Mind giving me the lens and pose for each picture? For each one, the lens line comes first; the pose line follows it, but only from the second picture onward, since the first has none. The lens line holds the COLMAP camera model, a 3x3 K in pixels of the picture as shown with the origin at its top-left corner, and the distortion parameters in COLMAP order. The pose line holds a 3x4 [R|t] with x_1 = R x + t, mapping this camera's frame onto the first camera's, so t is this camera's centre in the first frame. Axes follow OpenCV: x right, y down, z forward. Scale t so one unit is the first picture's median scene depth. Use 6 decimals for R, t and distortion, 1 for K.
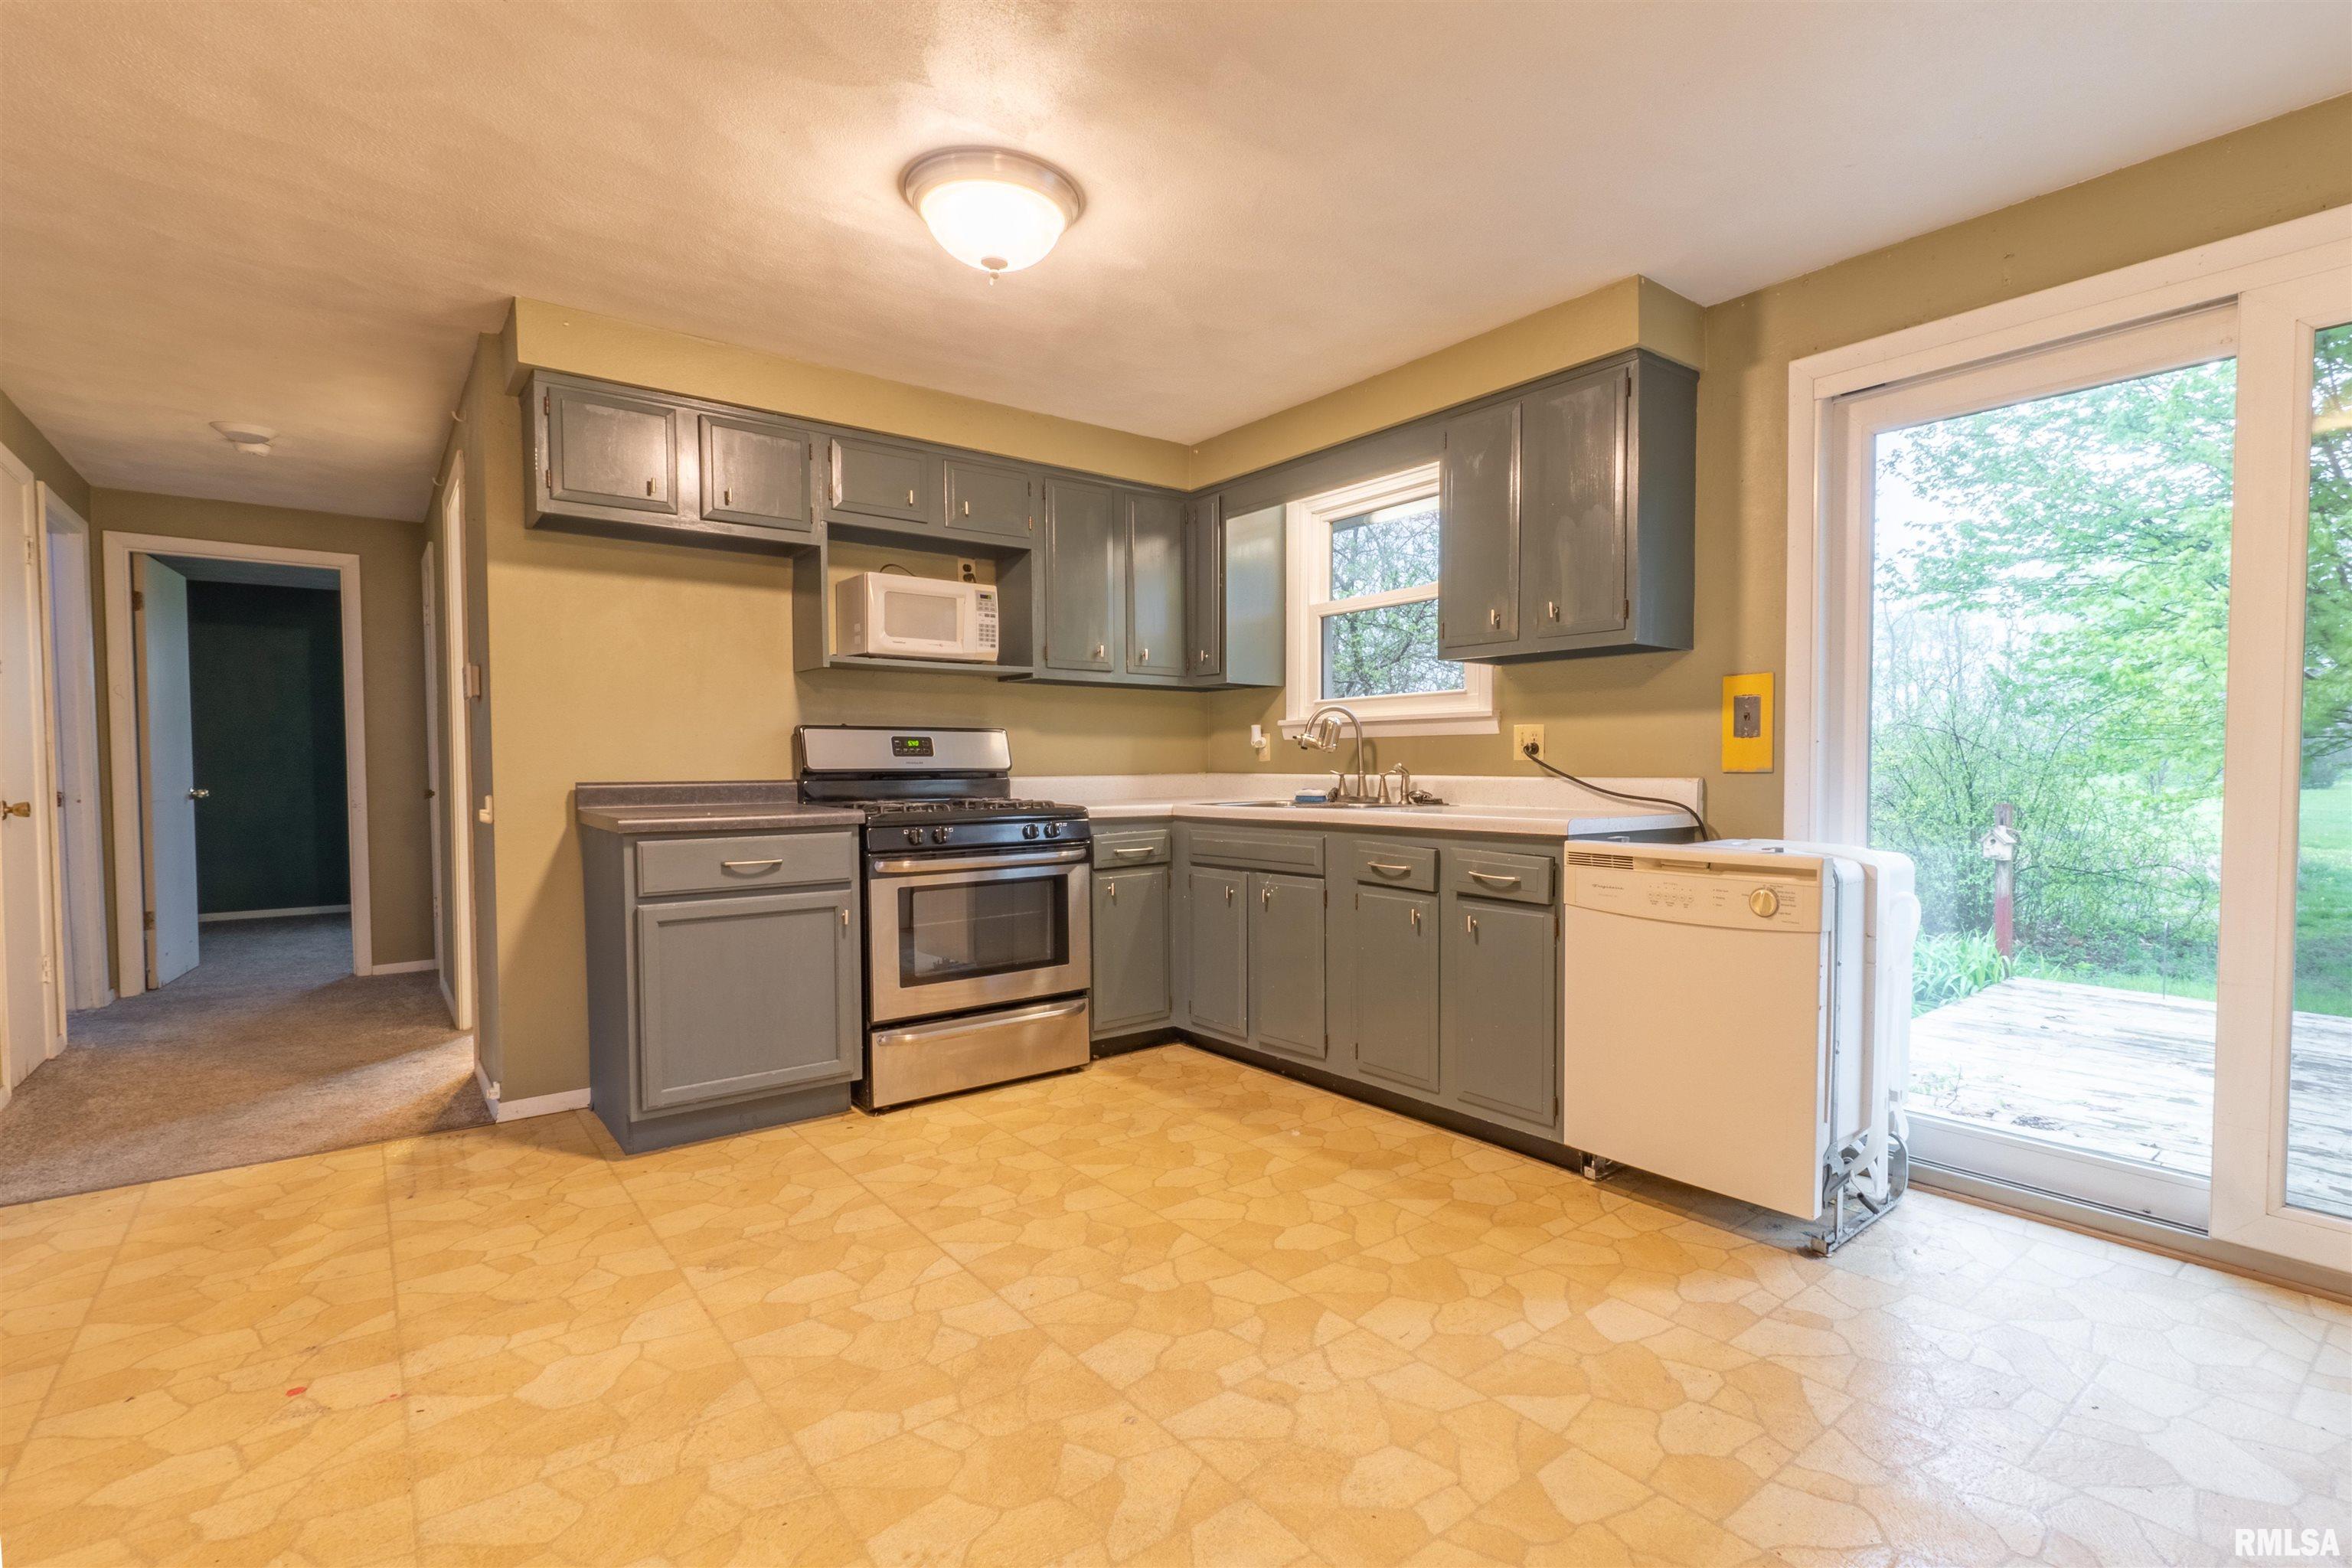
lens RADIAL K [[1106.4, 0, 1272.5], [0, 1106.4, 807.9], [0, 0, 1]] dist [-0.002467, -0.000219]
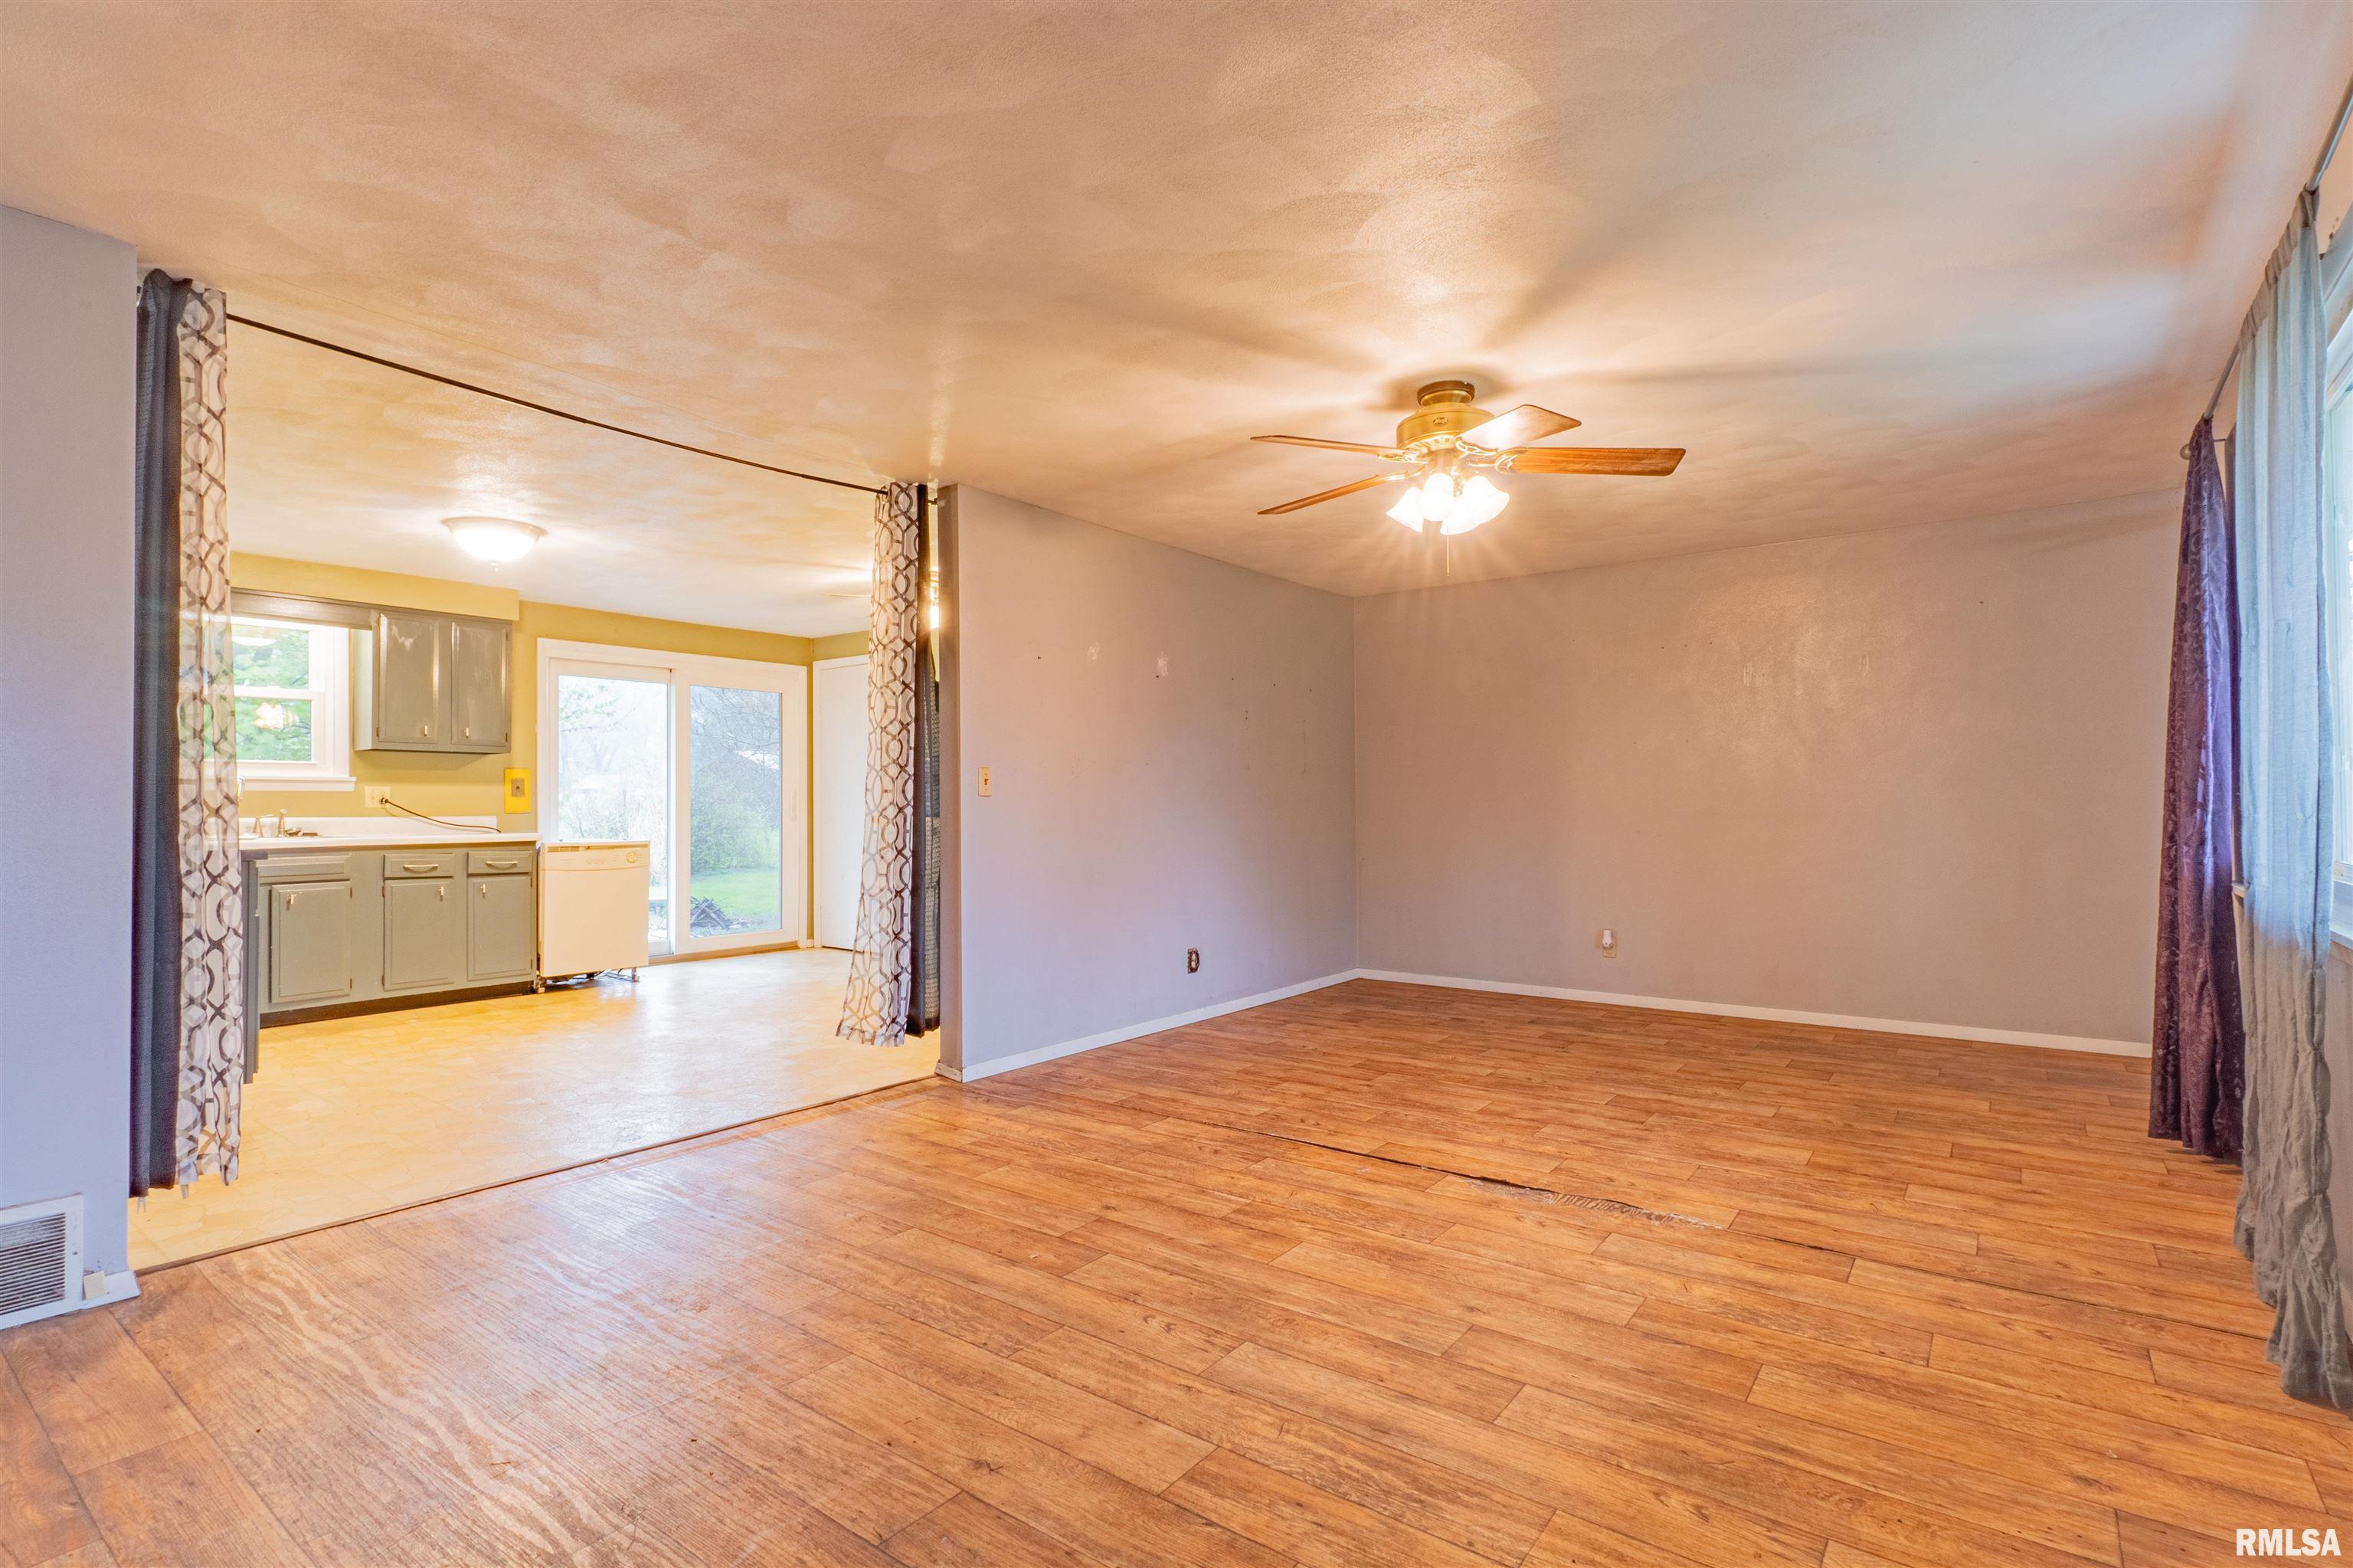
lens RADIAL K [[1115.3, 0, 1176.5], [0, 1115.3, 784.0], [0, 0, 1]] dist [0.000614, 0.000016]
pose [[-0.221769, 0.022651, 0.974836, -2.005756], [0.043704, 0.998956, -0.013269, -0.002443], [-0.974119, 0.039662, -0.222527, 0.205028]]
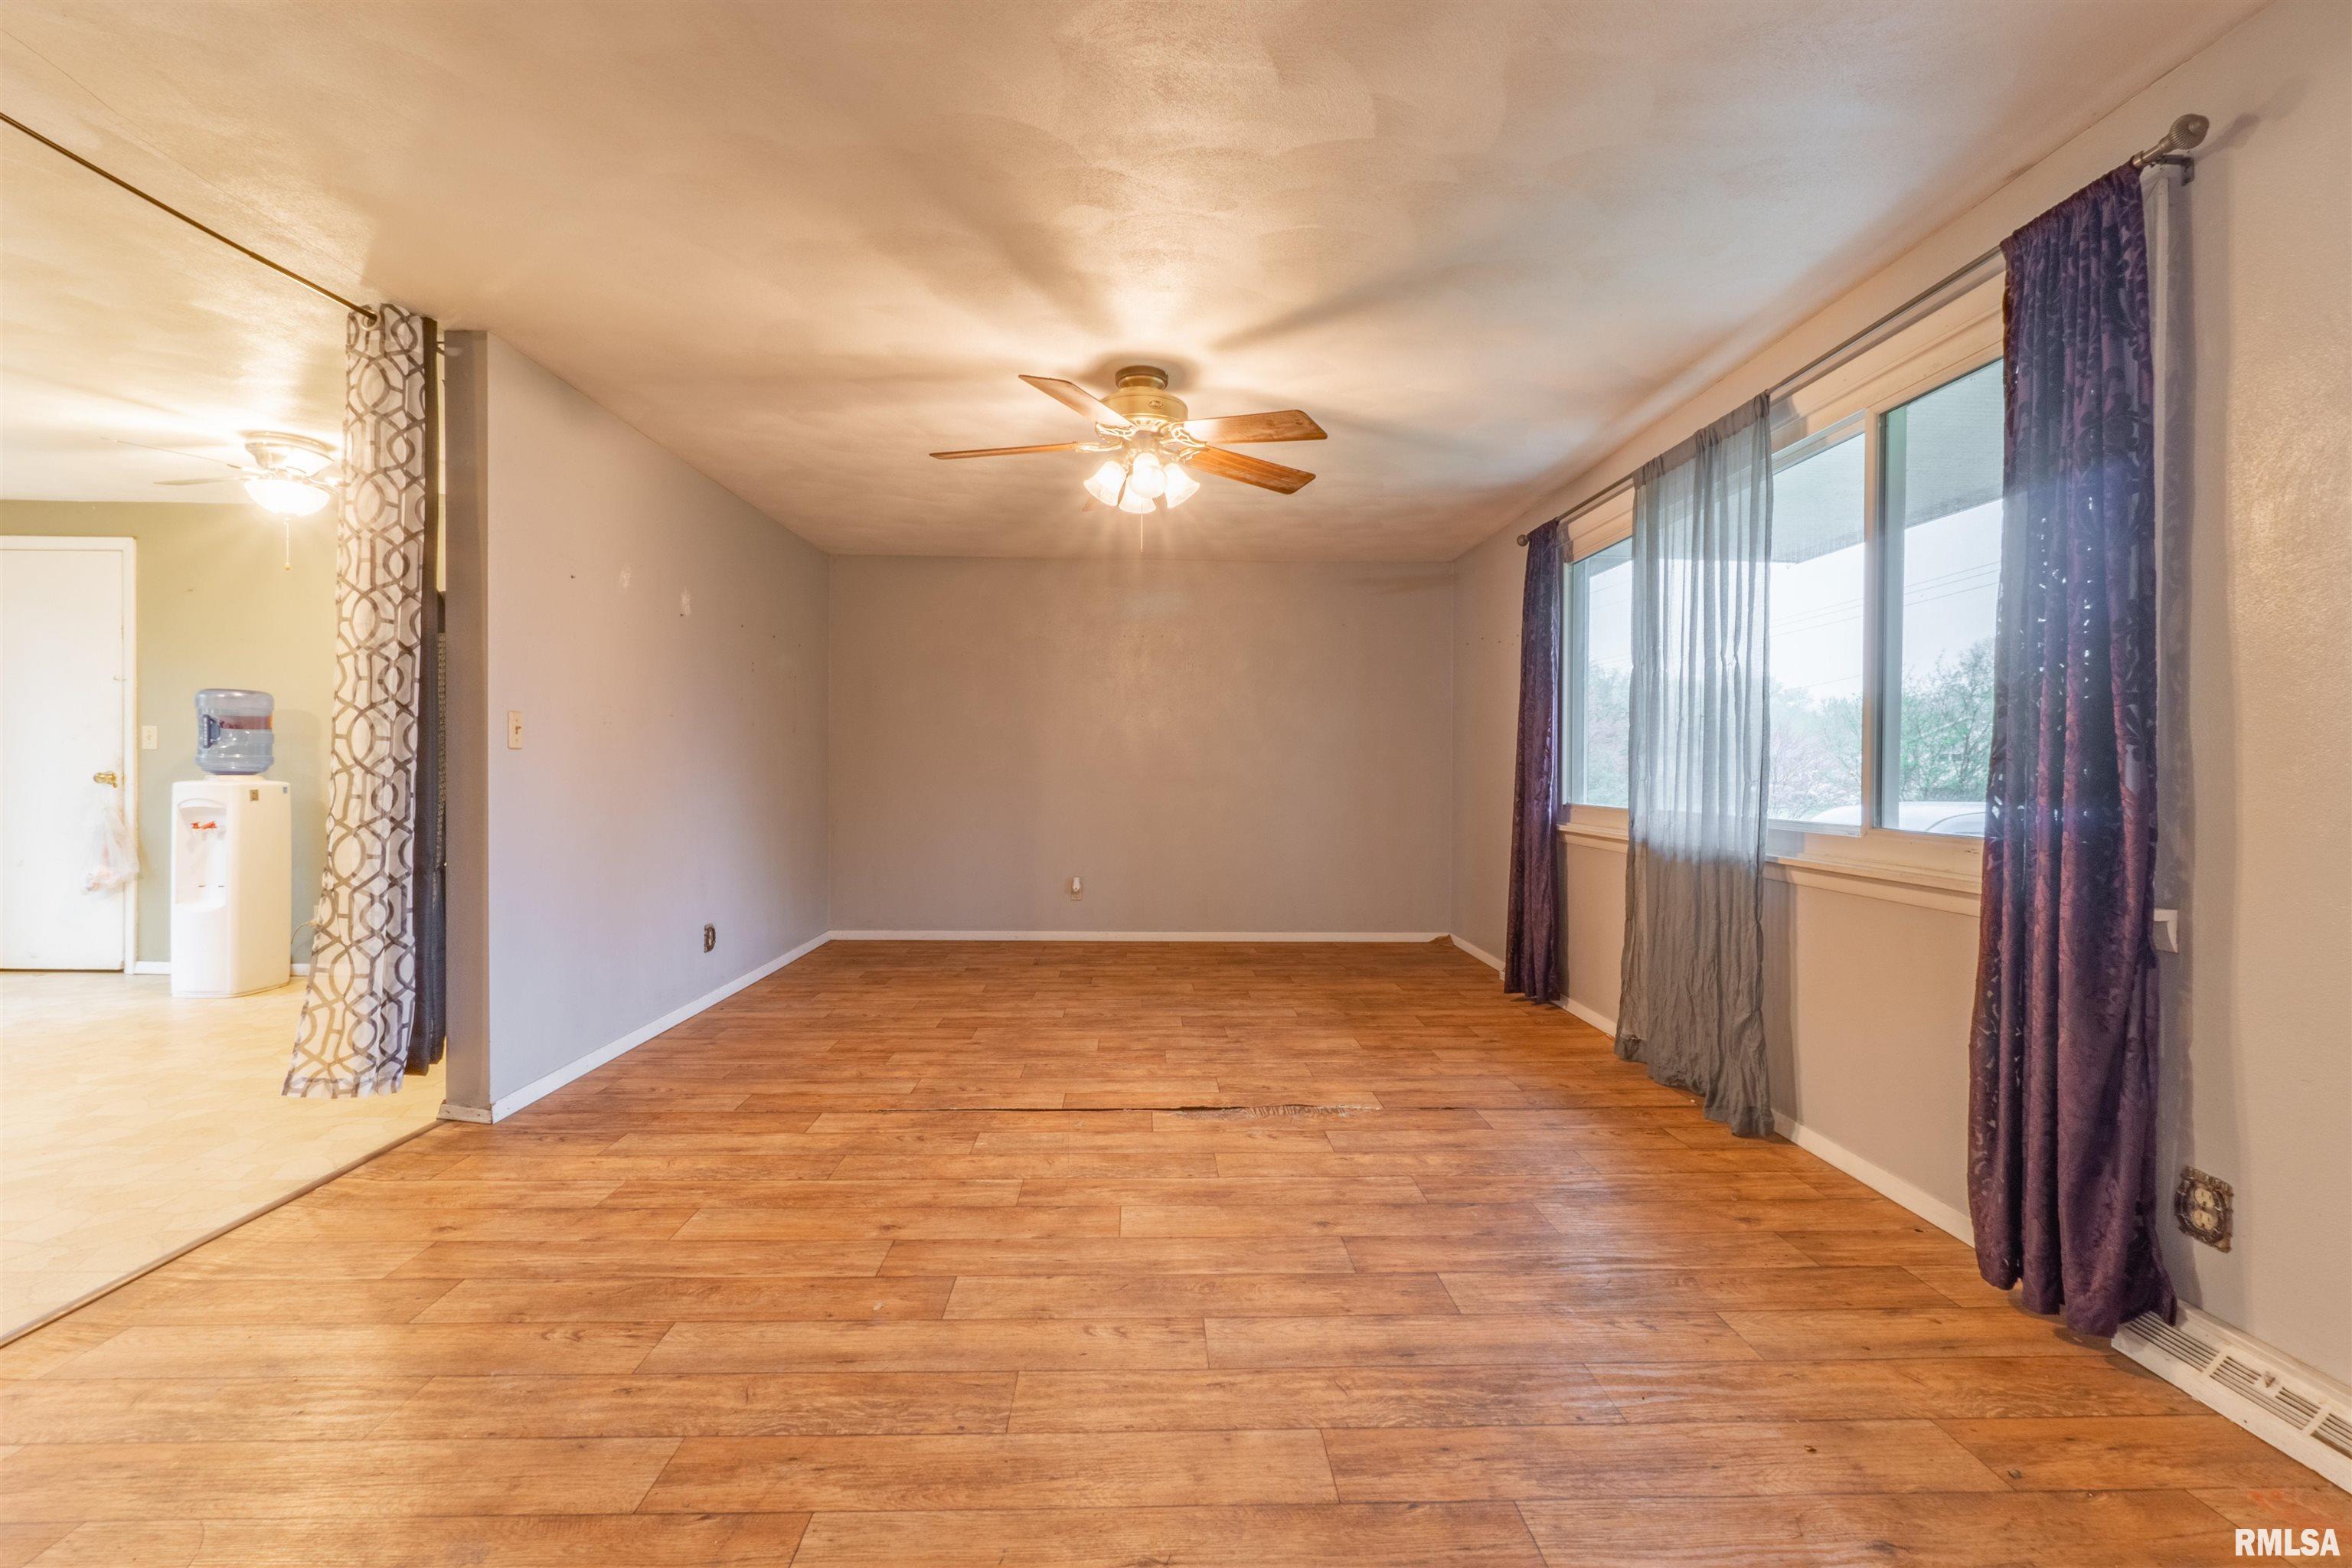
lens RADIAL K [[1012.8, 0, 1168.4], [0, 1012.8, 773.4], [0, 0, 1]] dist [-0.003023, -0.000204]
pose [[-0.783971, -0.005358, 0.620775, -1.676496], [0.019440, 0.999260, 0.033175, -0.013077], [-0.620494, 0.038076, -0.783287, 0.515034]]
